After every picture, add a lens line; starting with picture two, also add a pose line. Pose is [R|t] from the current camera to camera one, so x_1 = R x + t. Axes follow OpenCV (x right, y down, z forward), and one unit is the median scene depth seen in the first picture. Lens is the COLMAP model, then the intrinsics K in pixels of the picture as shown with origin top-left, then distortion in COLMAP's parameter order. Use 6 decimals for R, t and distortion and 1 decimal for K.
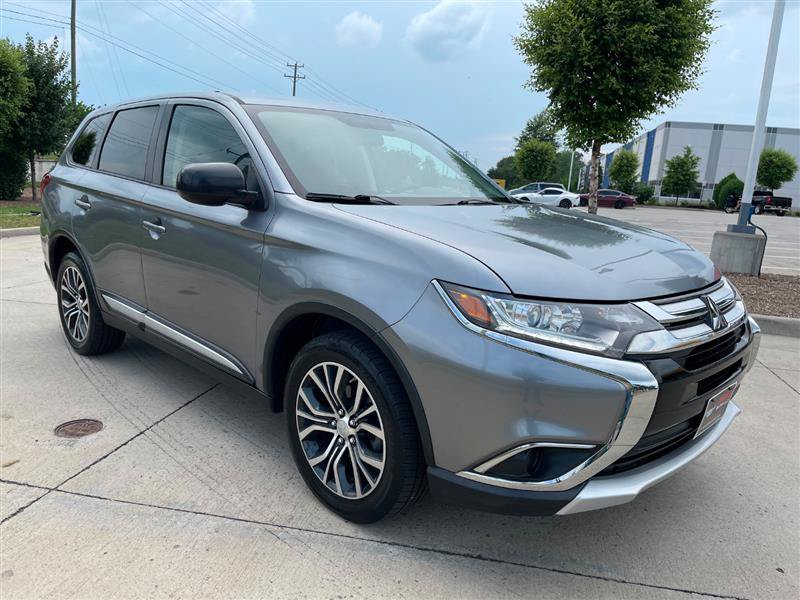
lens RADIAL K [[609.8, 0, 401.5], [0, 609.8, 304.3], [0, 0, 1]] dist [0.074152, -0.109412]
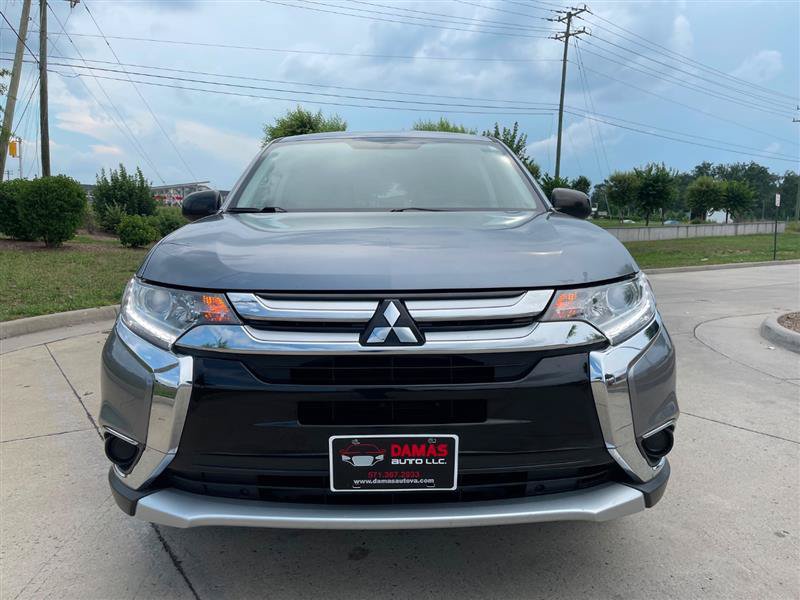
lens RADIAL K [[609.8, 0, 394.2], [0, 609.8, 296.7], [0, 0, 1]] dist [0.074152, -0.109412]
pose [[0.707691, 0.028555, -0.705945, 0.702554], [-0.110655, 0.991332, -0.070830, 0.023700], [0.697803, 0.128242, 0.704716, 0.349875]]
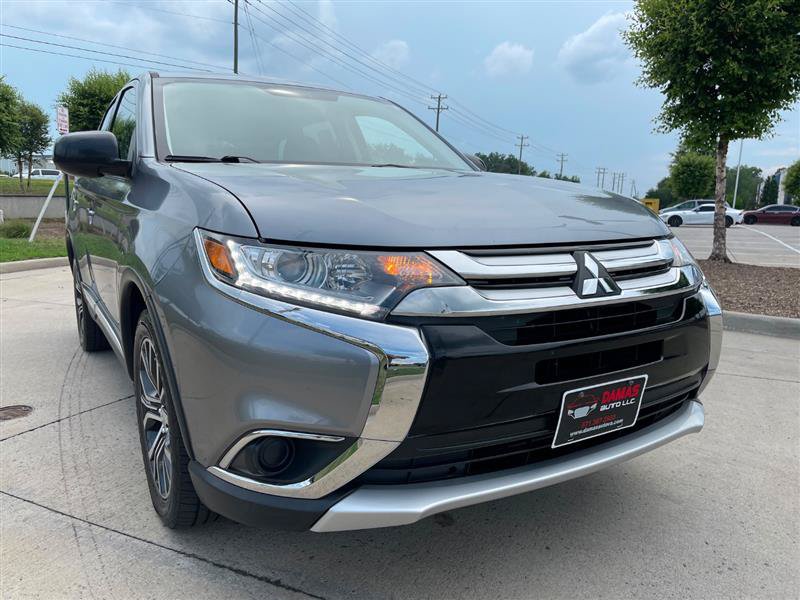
lens RADIAL K [[609.8, 0, 396.0], [0, 609.8, 310.0], [0, 0, 1]] dist [0.074152, -0.109412]
pose [[0.967873, 0.004754, -0.251395, 0.324895], [-0.014424, 0.999225, -0.036634, 0.059603], [0.251026, 0.039083, 0.967191, 0.176478]]
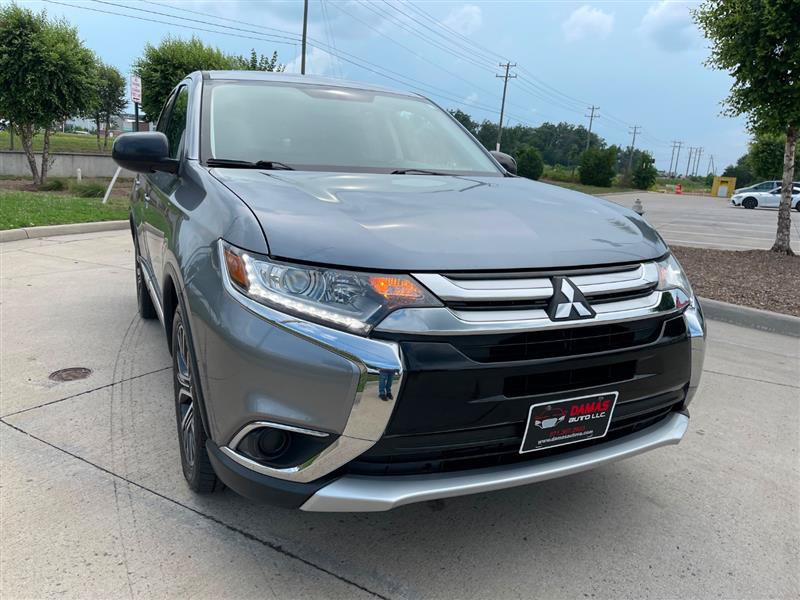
lens RADIAL K [[609.8, 0, 394.1], [0, 609.8, 299.2], [0, 0, 1]] dist [0.074152, -0.109412]
pose [[0.937699, 0.064861, -0.341342, 0.394956], [-0.068150, 0.997672, 0.002359, 0.019922], [0.340700, 0.021050, 0.939936, 0.132779]]
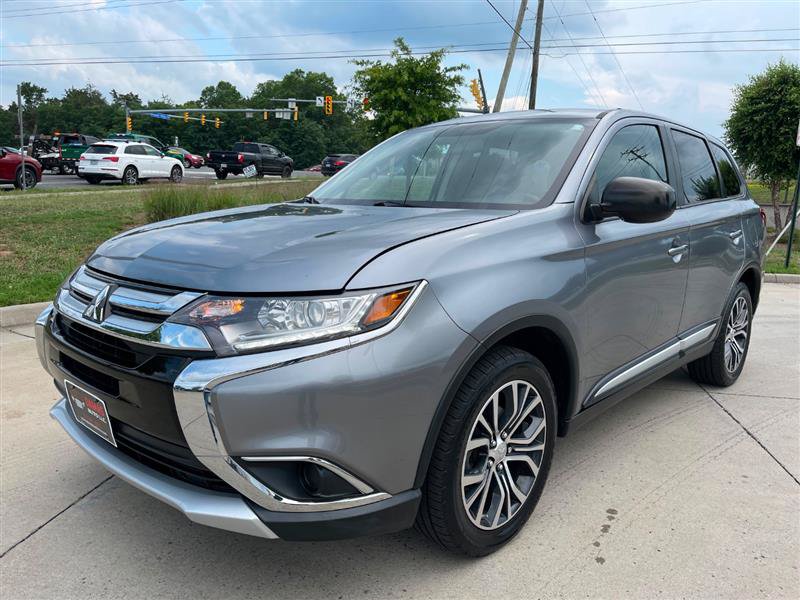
lens RADIAL K [[609.8, 0, 400.3], [0, 609.8, 297.4], [0, 0, 1]] dist [0.074152, -0.109412]
pose [[0.015540, 0.119694, -0.992689, 0.975253], [-0.227181, 0.967266, 0.113072, -0.134032], [0.973729, 0.223763, 0.042223, 0.965524]]
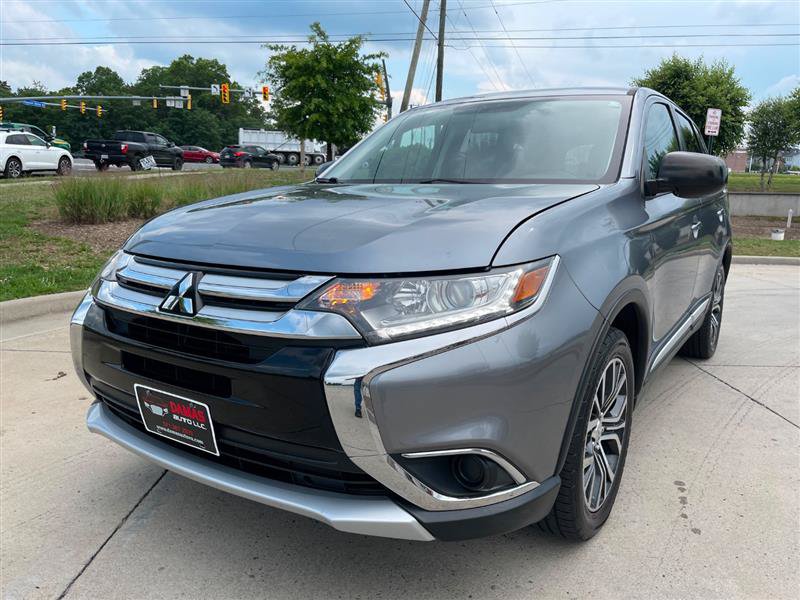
lens RADIAL K [[609.8, 0, 400.4], [0, 609.8, 305.5], [0, 0, 1]] dist [0.074152, -0.109412]
pose [[0.177216, 0.139625, -0.974217, 0.914581], [-0.206857, 0.973057, 0.101830, -0.073563], [0.962187, 0.183478, 0.201323, 0.774471]]
